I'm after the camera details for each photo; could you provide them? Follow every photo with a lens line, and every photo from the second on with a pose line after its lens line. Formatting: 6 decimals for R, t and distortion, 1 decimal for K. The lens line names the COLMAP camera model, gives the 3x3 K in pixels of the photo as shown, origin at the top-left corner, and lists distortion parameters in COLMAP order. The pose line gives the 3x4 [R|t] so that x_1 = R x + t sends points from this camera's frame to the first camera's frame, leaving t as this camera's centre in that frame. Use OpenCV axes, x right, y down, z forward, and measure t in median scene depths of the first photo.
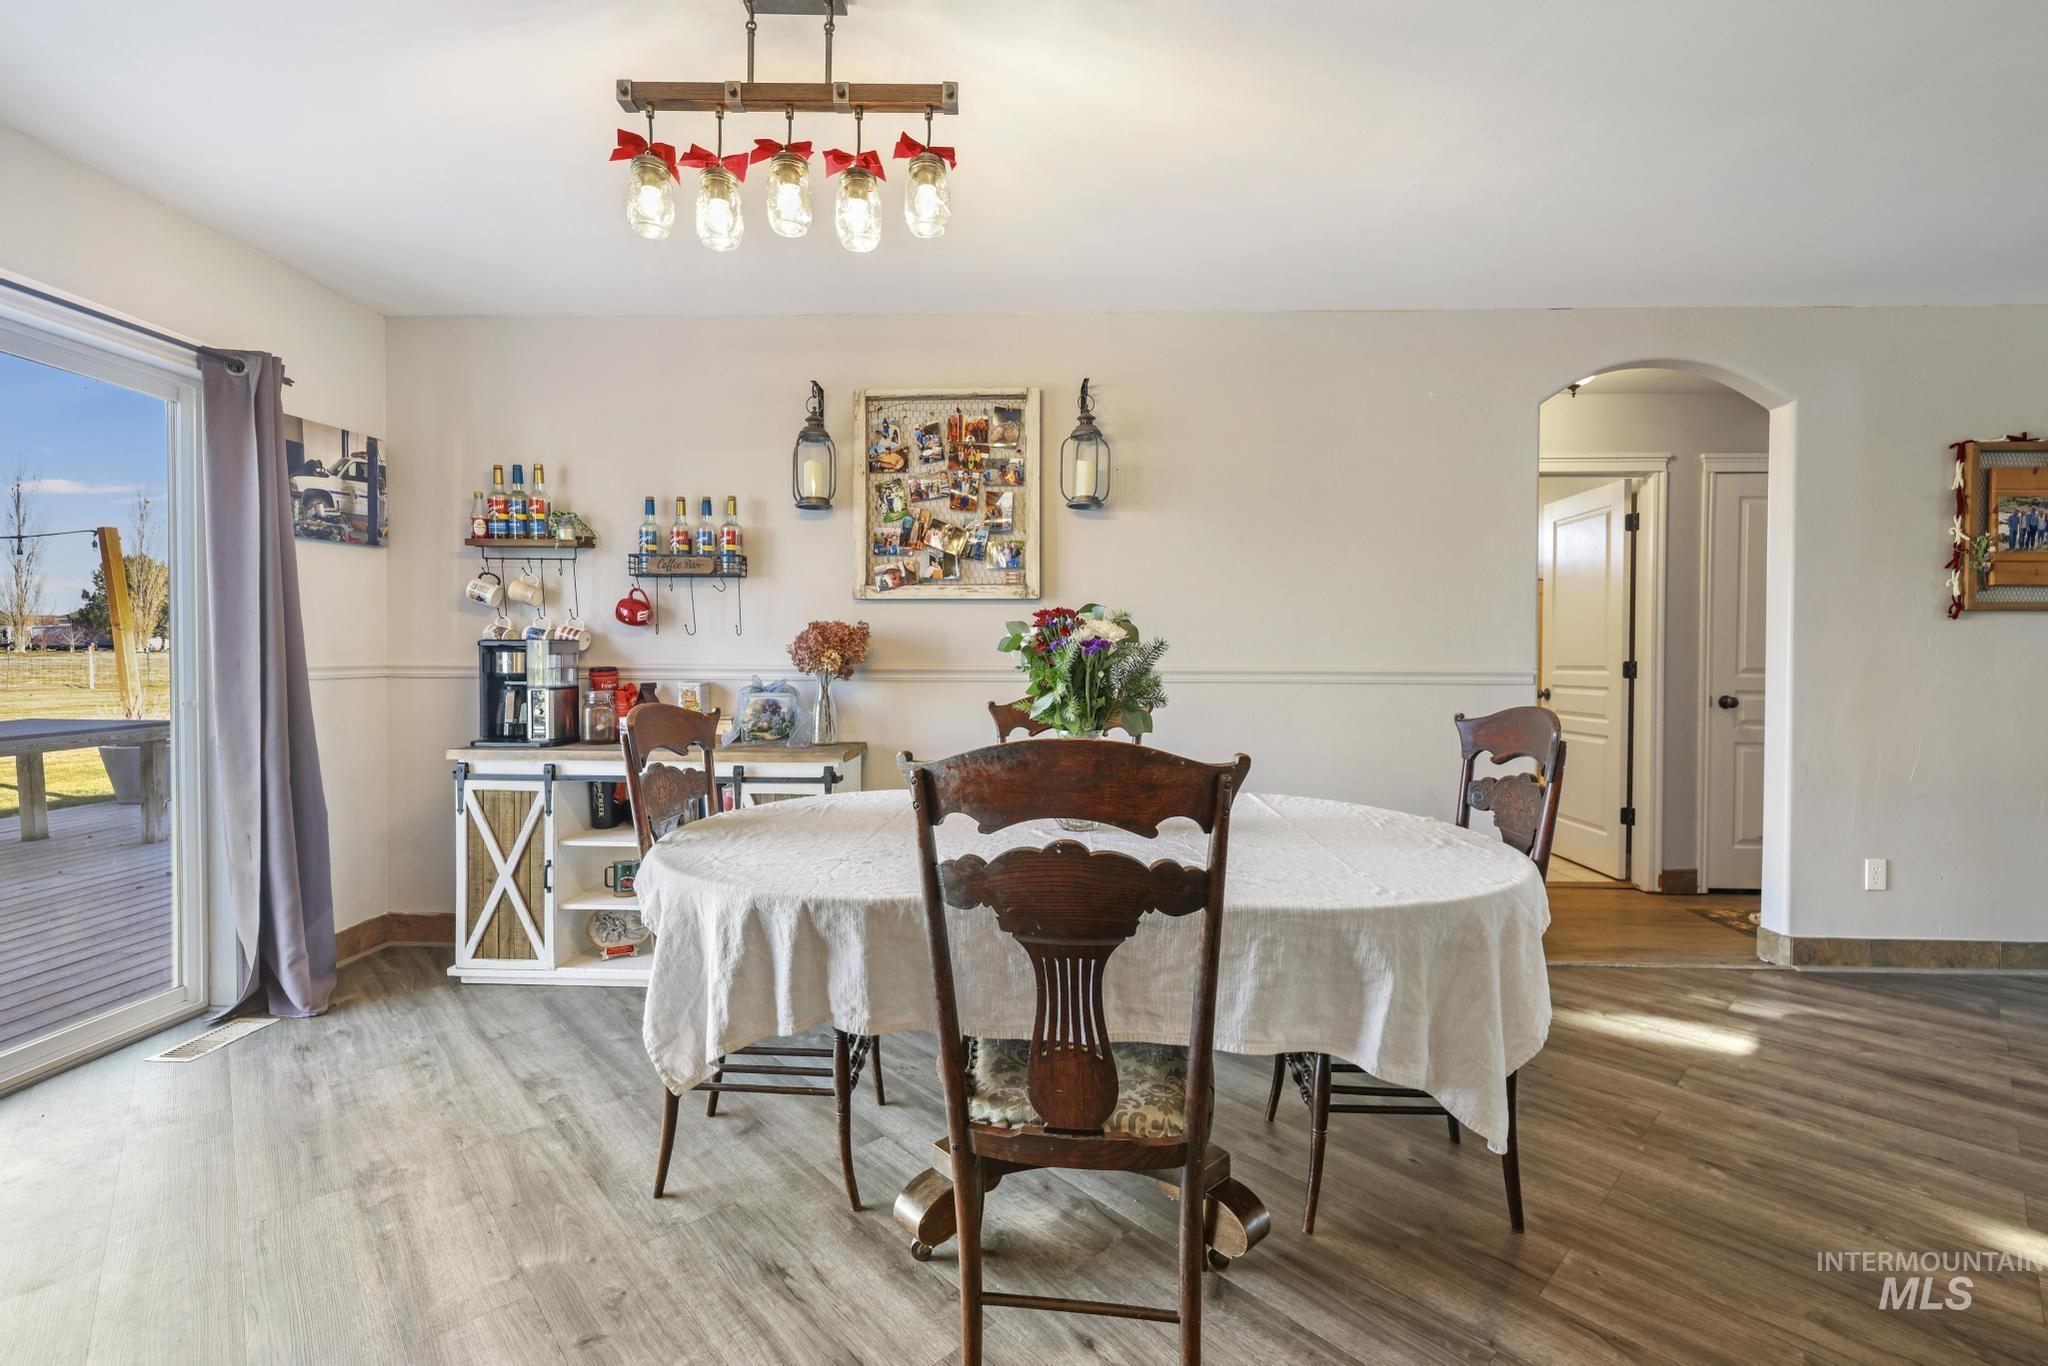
lens RADIAL K [[875.9, 0, 1022.1], [0, 875.9, 664.6], [0, 0, 1]] dist [-0.000596, 0.000106]
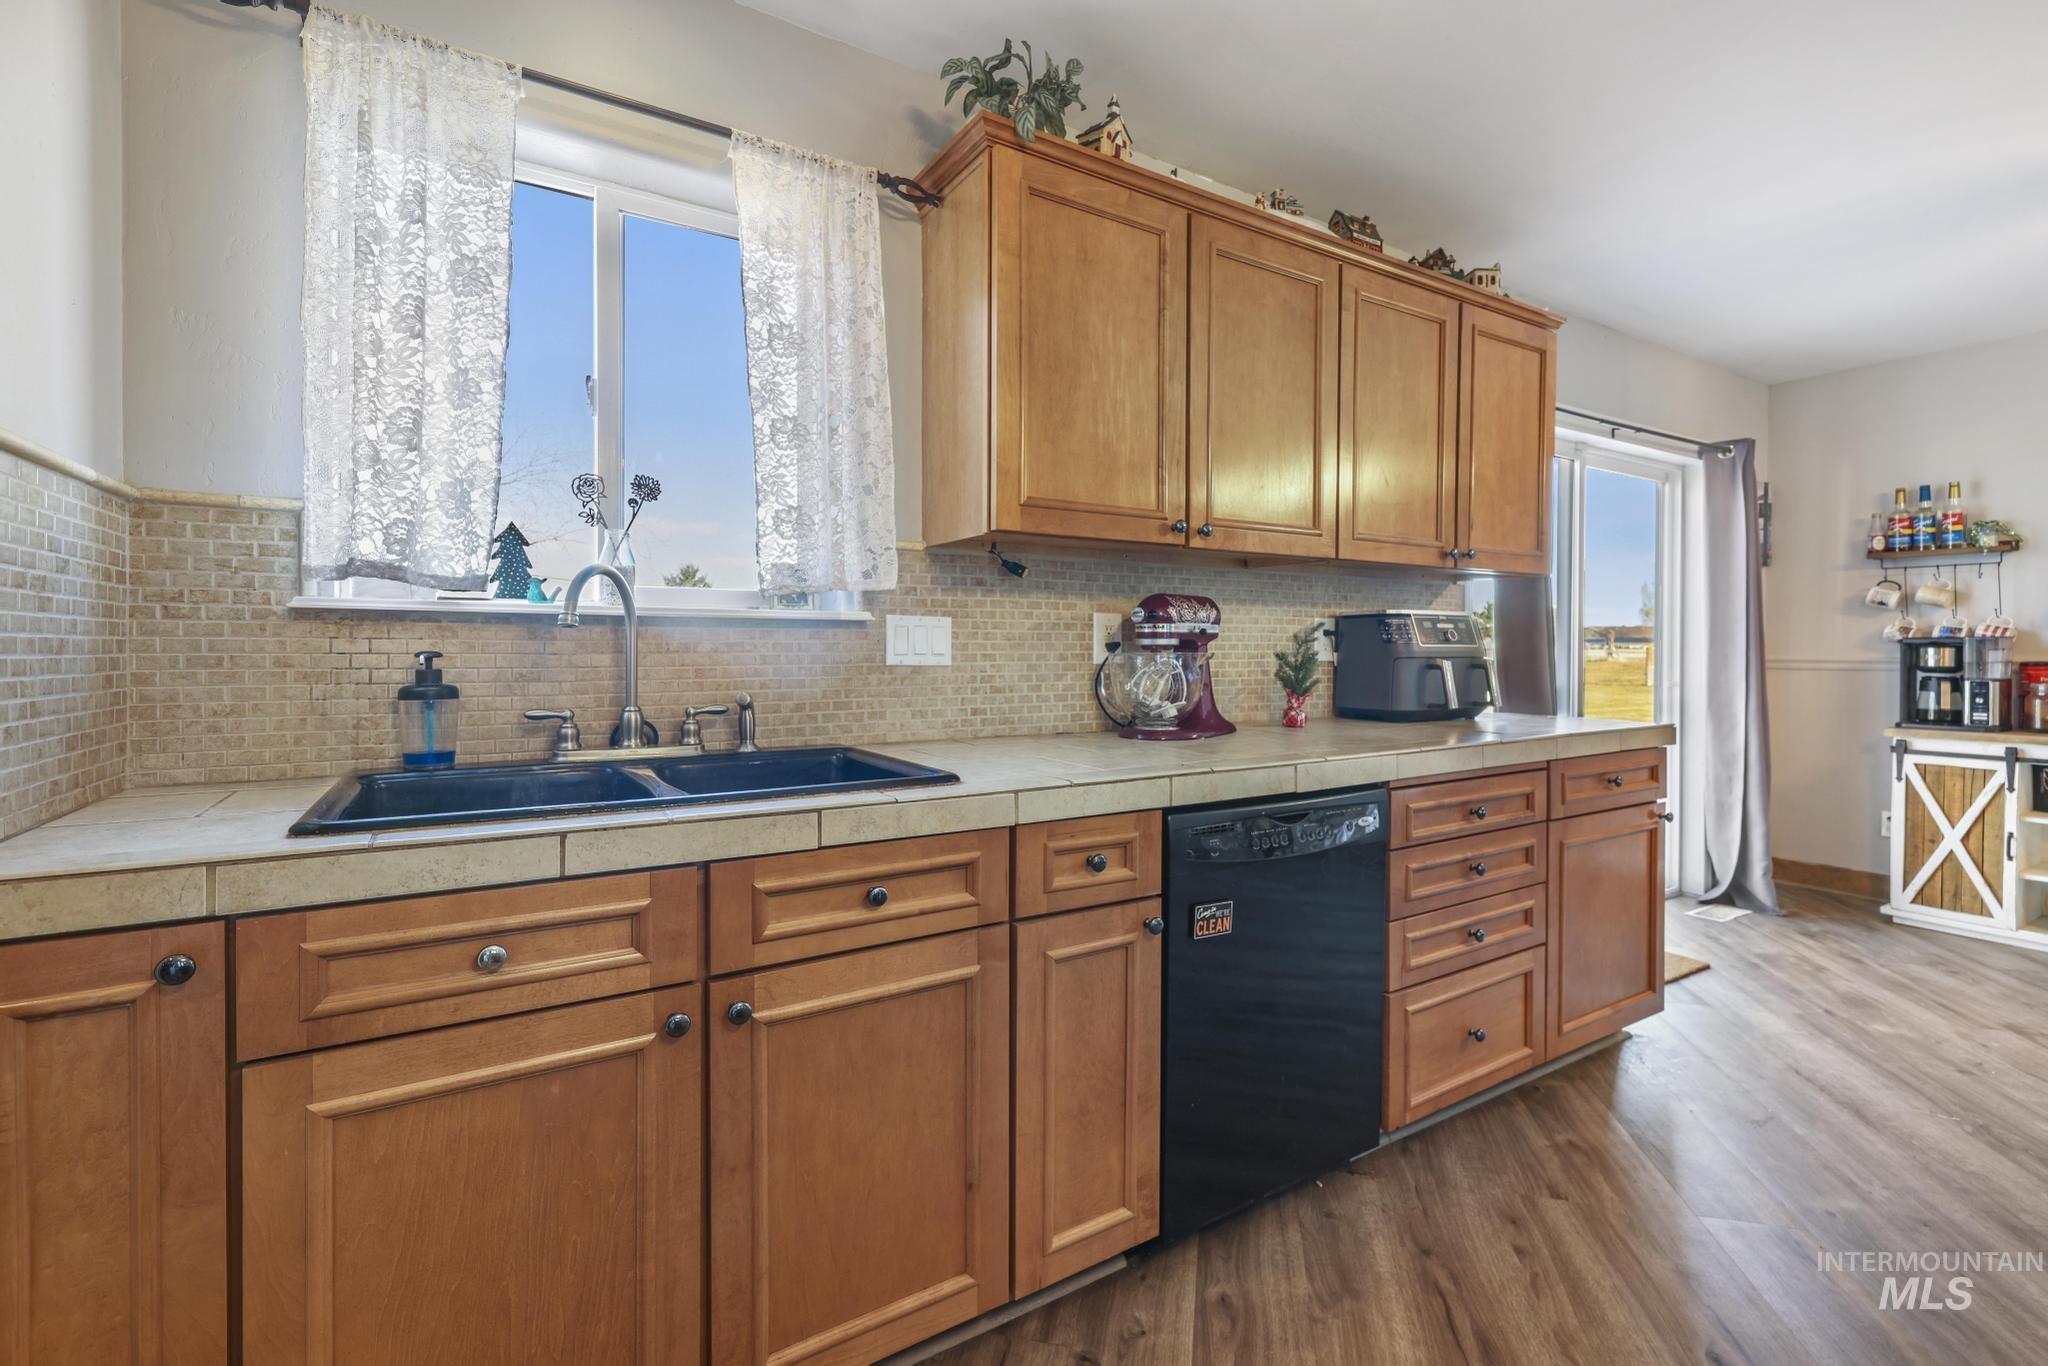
lens RADIAL K [[871.3, 0, 1003.8], [0, 871.3, 659.6], [0, 0, 1]] dist [0.001045, 0.000688]
pose [[0.545747, 0.004140, -0.837940, -0.282249], [-0.006835, 0.999977, 0.000489, 0.008522], [0.837922, 0.005460, 0.545763, -0.647379]]
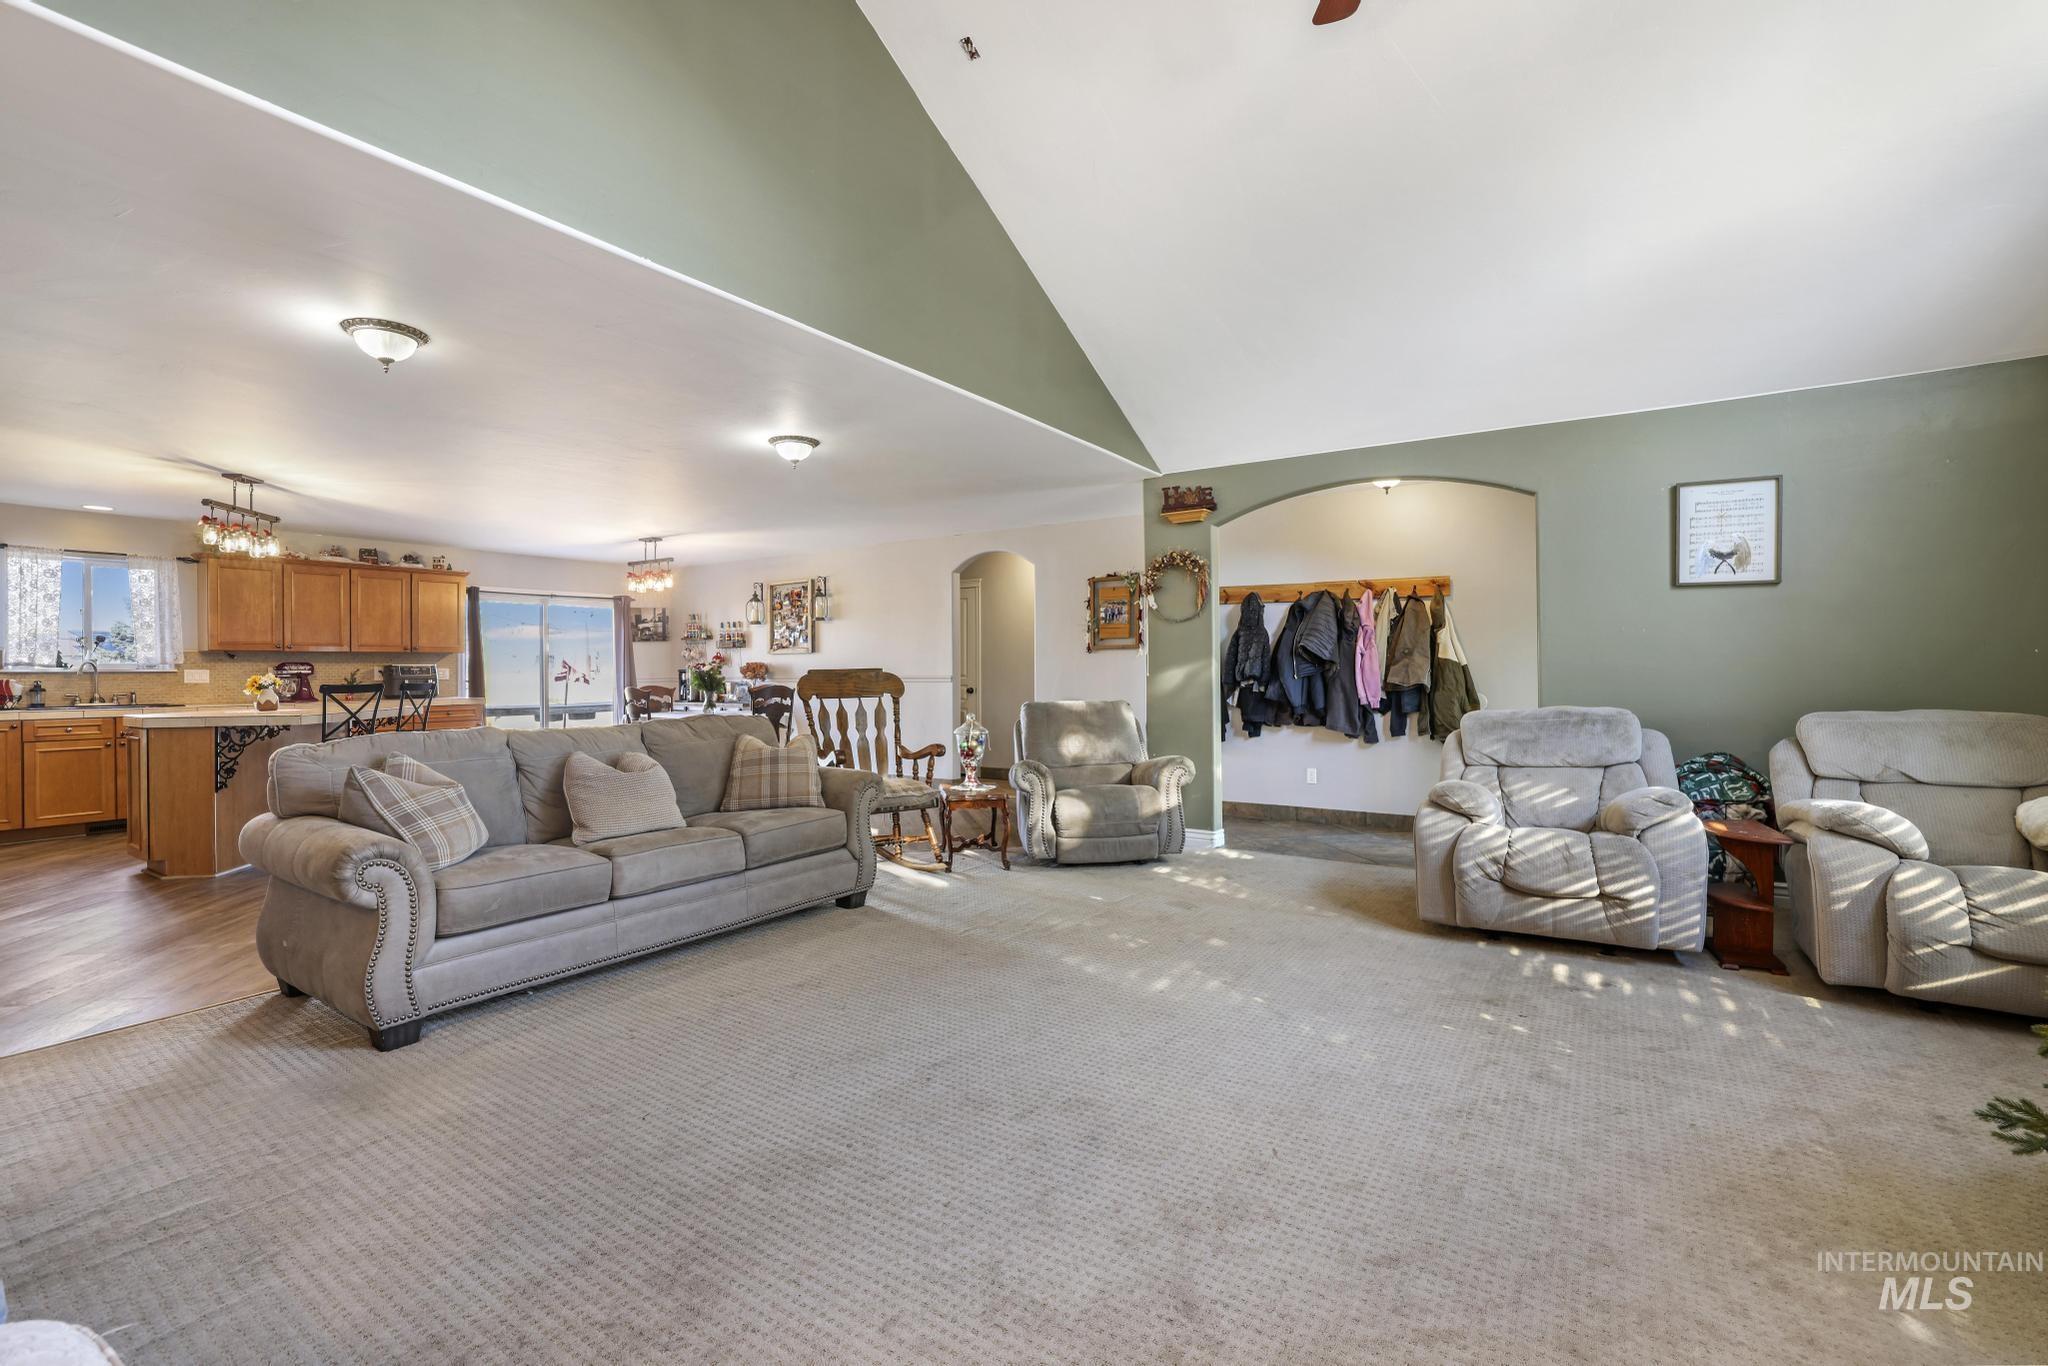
lens RADIAL K [[892.8, 0, 977.4], [0, 892.8, 671.3], [0, 0, 1]] dist [-0.001225, 0.000405]
pose [[0.824998, -0.007890, -0.565080, 2.165916], [0.005334, 0.999967, -0.006176, 0.007755], [0.565110, 0.002081, 0.825013, -1.130185]]
